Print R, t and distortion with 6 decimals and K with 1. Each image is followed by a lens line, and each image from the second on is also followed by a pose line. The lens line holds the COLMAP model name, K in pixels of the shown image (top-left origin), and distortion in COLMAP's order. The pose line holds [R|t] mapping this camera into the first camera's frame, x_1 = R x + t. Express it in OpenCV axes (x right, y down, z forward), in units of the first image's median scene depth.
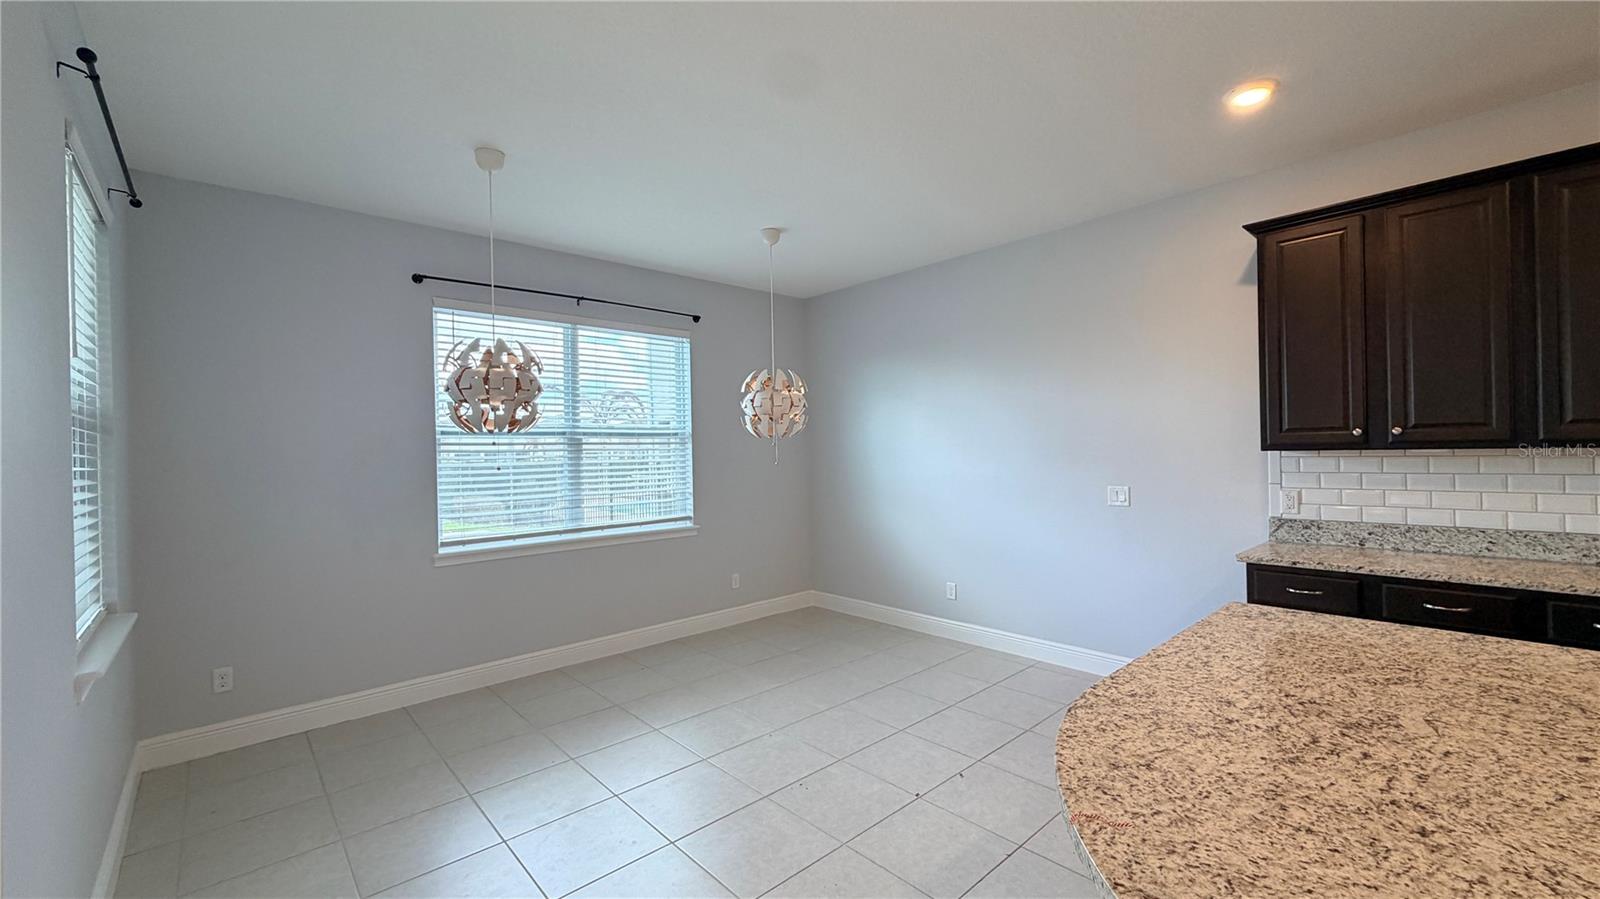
lens RADIAL K [[636.1, 0, 796.4], [0, 636.1, 449.0], [0, 0, 1]] dist [0.000790, 0.000165]
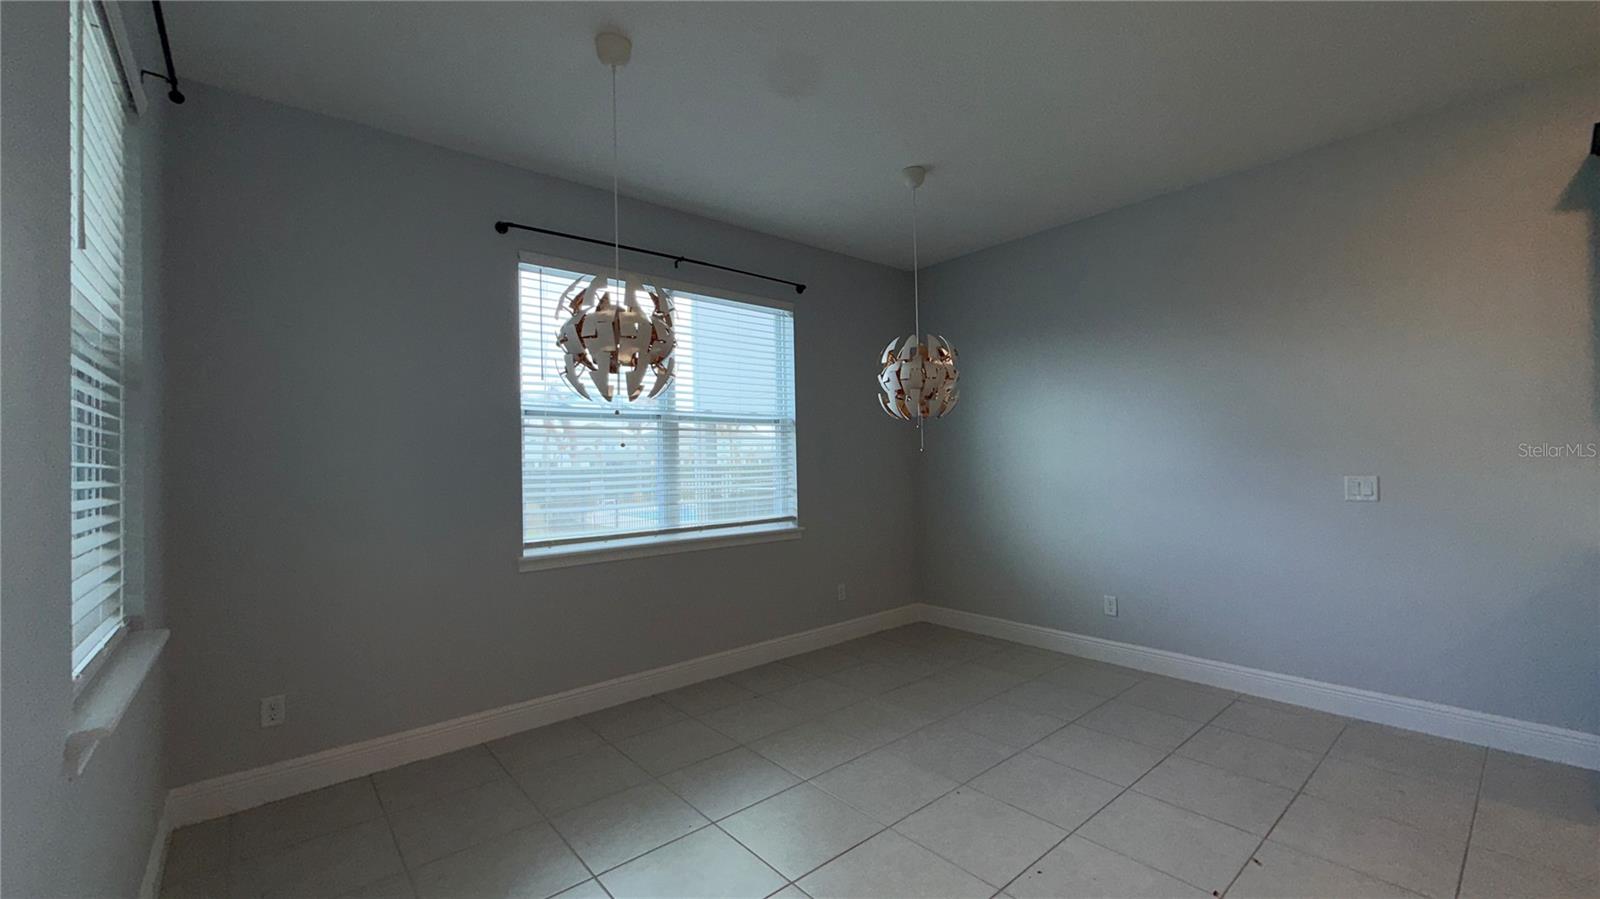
lens RADIAL K [[639.6, 0, 797.1], [0, 639.6, 447.8], [0, 0, 1]] dist [0.001990, 0.000073]
pose [[0.999355, -0.001013, -0.035890, -0.221028], [0.000392, 0.999850, -0.017309, 0.047008], [0.035902, 0.017284, 0.999206, 0.220527]]
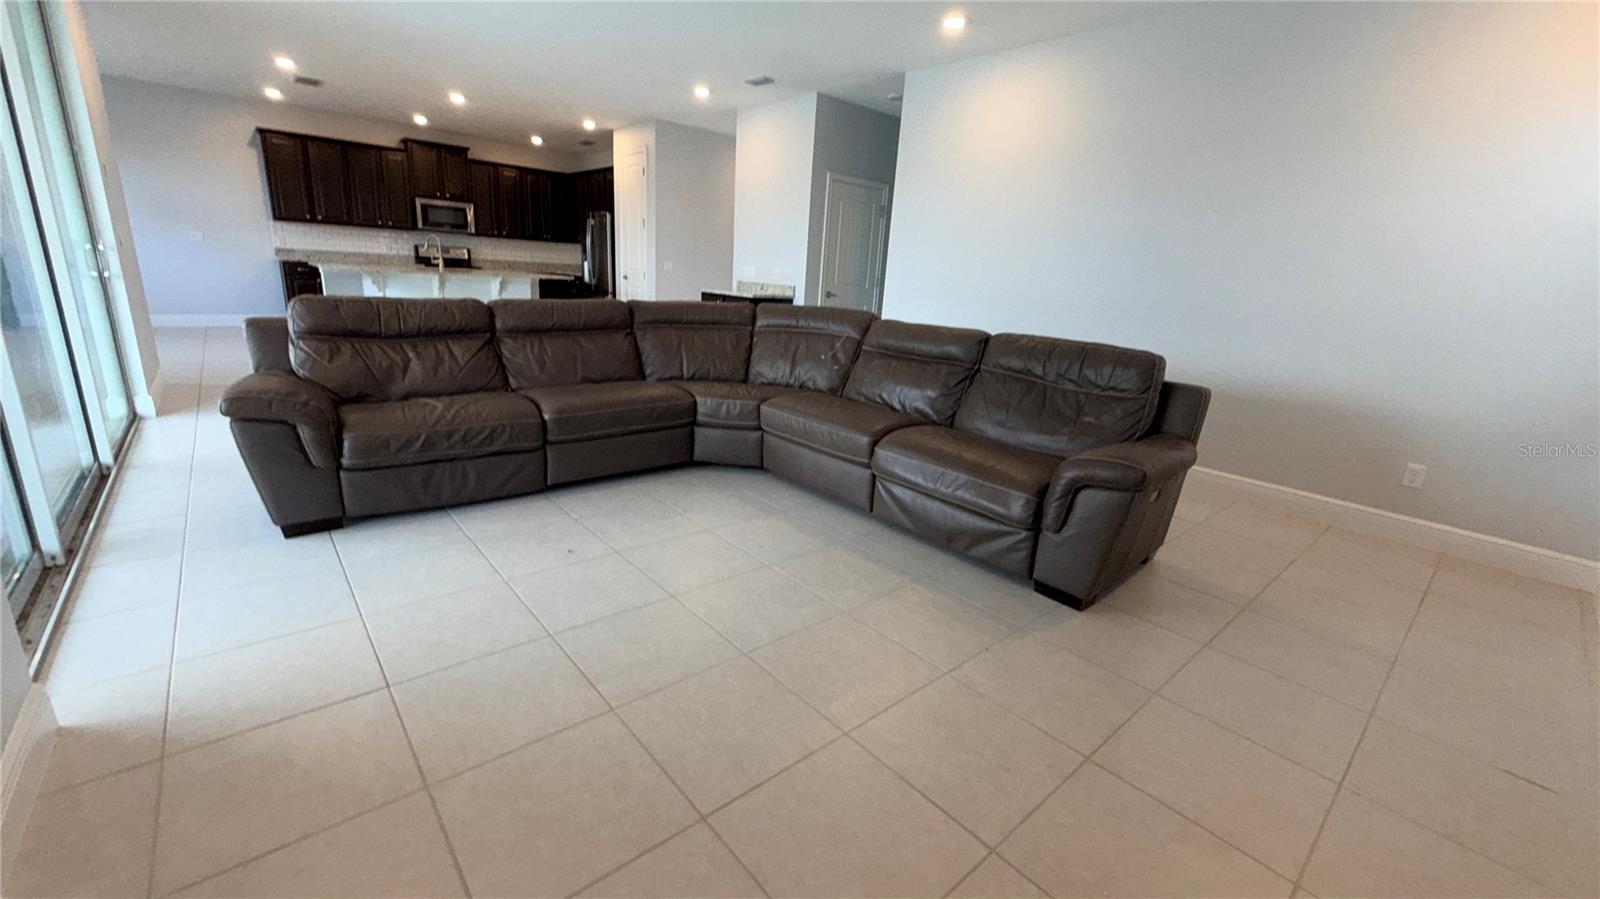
lens RADIAL K [[634.1, 0, 800.0], [0, 634.1, 449.5], [0, 0, 1]] dist [-0.000194, -0.000002]
pose [[0.016845, -0.252162, 0.967539, -2.117361], [-0.067896, 0.965154, 0.252722, 0.113061], [-0.997550, -0.069949, -0.000863, -1.309432]]
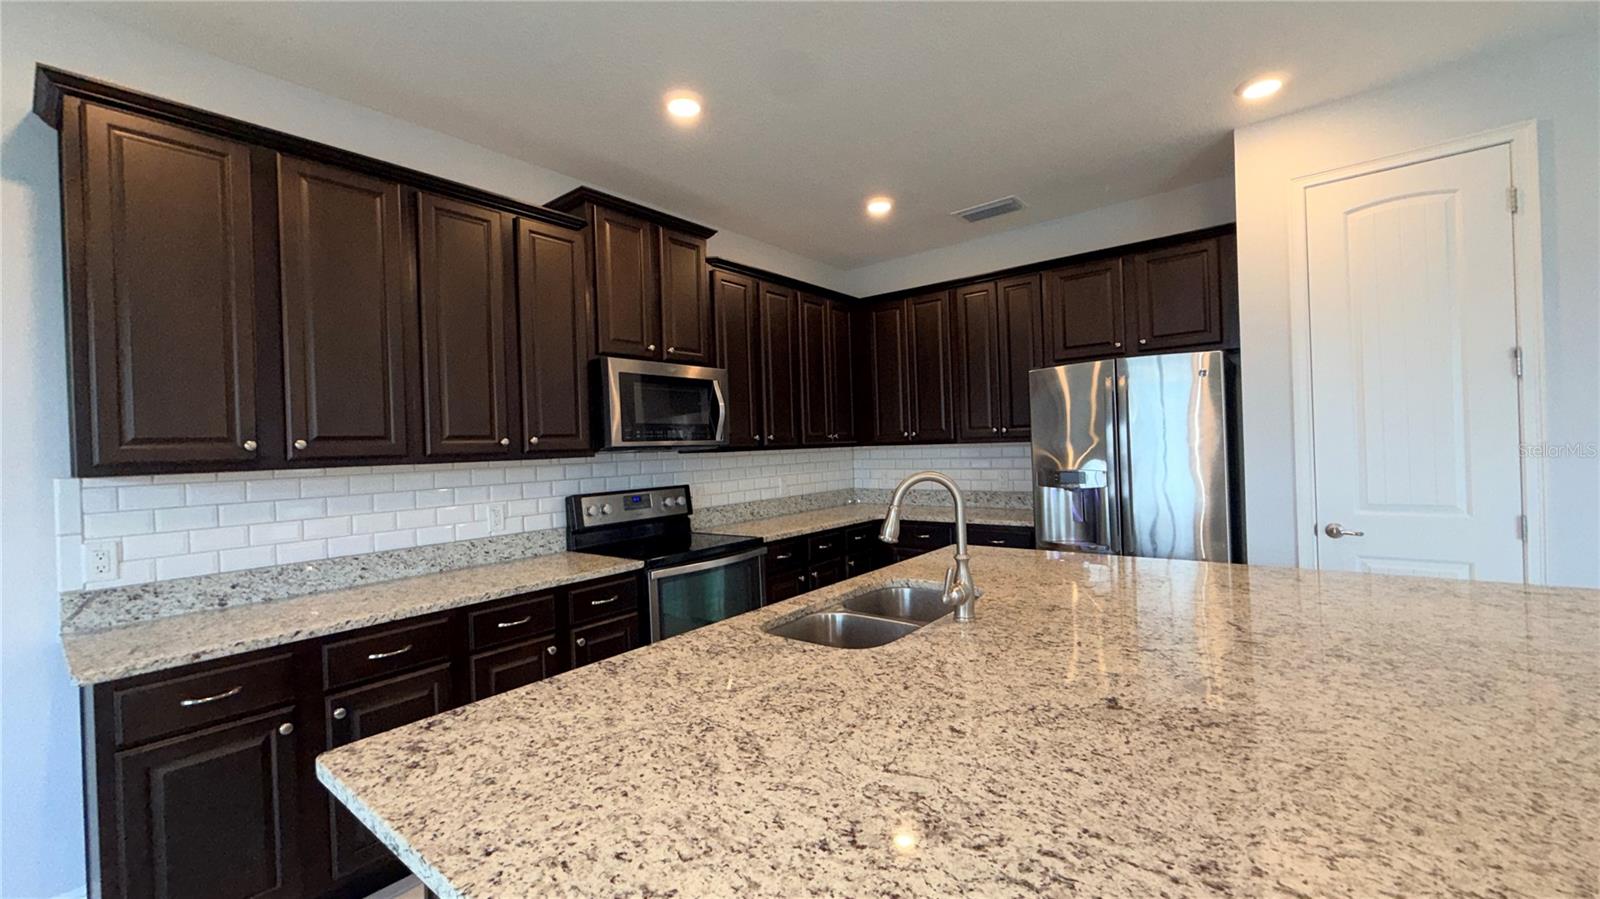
lens RADIAL K [[636.1, 0, 796.4], [0, 636.1, 449.0], [0, 0, 1]] dist [0.000790, 0.000165]
pose [[-0.154042, 0.021661, 0.987827, 0.077445], [0.035604, 0.999232, -0.016359, 0.010326], [-0.987423, 0.032651, -0.154695, 0.471450]]
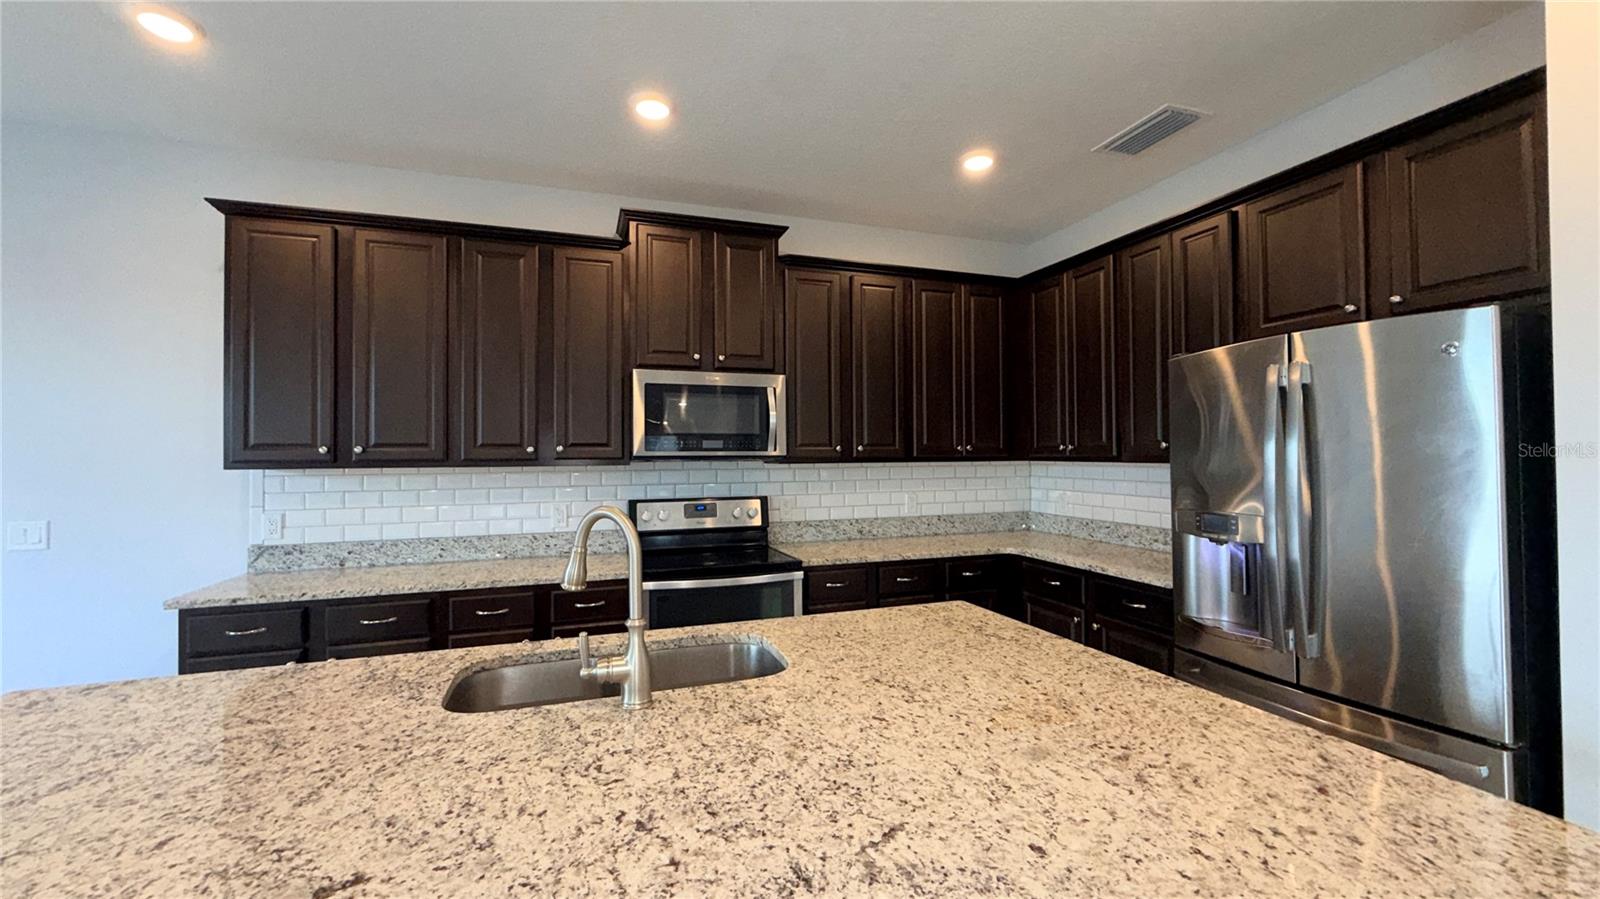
lens RADIAL K [[636.1, 0, 796.4], [0, 636.1, 449.0], [0, 0, 1]] dist [0.000790, 0.000165]
pose [[0.395615, 0.026783, 0.918026, 0.262500], [-0.003068, 0.999608, -0.027841, -0.003077], [-0.918411, 0.008198, 0.395542, -0.032610]]
